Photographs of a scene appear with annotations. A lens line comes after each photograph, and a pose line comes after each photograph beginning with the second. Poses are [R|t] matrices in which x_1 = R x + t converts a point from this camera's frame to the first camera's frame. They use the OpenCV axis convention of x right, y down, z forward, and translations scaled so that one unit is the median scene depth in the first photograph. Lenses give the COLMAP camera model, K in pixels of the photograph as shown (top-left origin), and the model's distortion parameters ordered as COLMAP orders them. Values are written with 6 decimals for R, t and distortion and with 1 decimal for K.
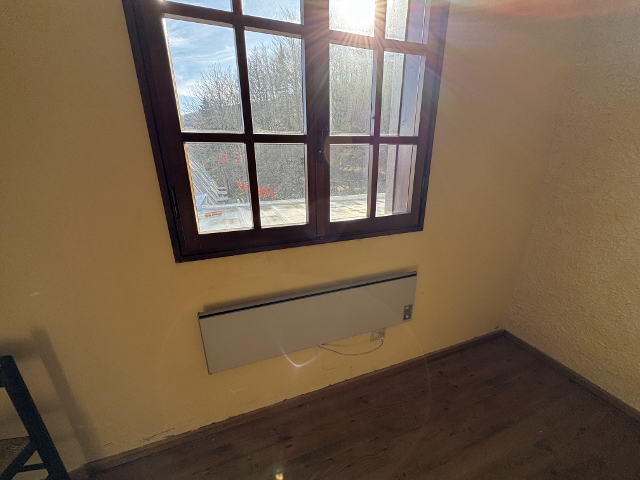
lens RADIAL K [[255.6, 0, 320.2], [0, 255.6, 235.4], [0, 0, 1]] dist [-0.003580, 0.000061]
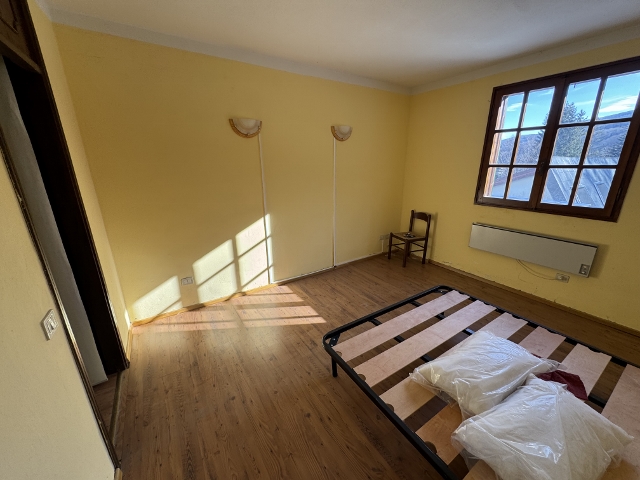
lens RADIAL K [[255.6, 0, 319.8], [0, 255.6, 239.4], [0, 0, 1]] dist [-0.003580, 0.000061]
pose [[0.221882, 0.276718, -0.934984, 2.064513], [-0.307537, 0.929804, 0.202203, 0.449628], [0.925305, 0.242677, 0.291408, -1.559272]]
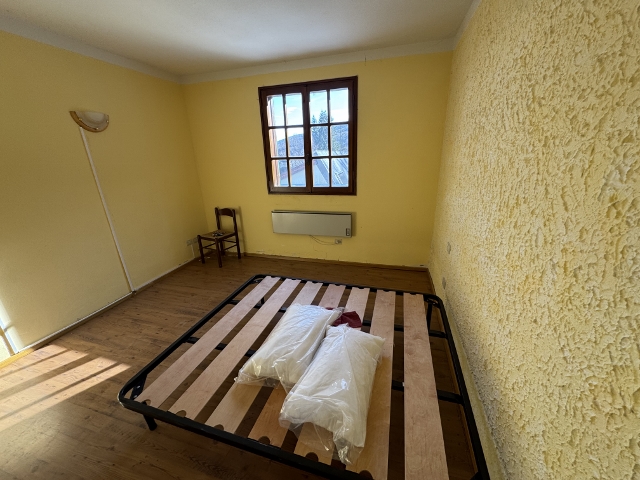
lens RADIAL K [[255.6, 0, 321.1], [0, 255.6, 239.6], [0, 0, 1]] dist [-0.003580, 0.000061]
pose [[0.805135, 0.159766, -0.571168, 2.074431], [-0.158229, 0.985992, 0.052755, 0.409654], [0.571596, 0.047900, 0.819136, -1.388231]]
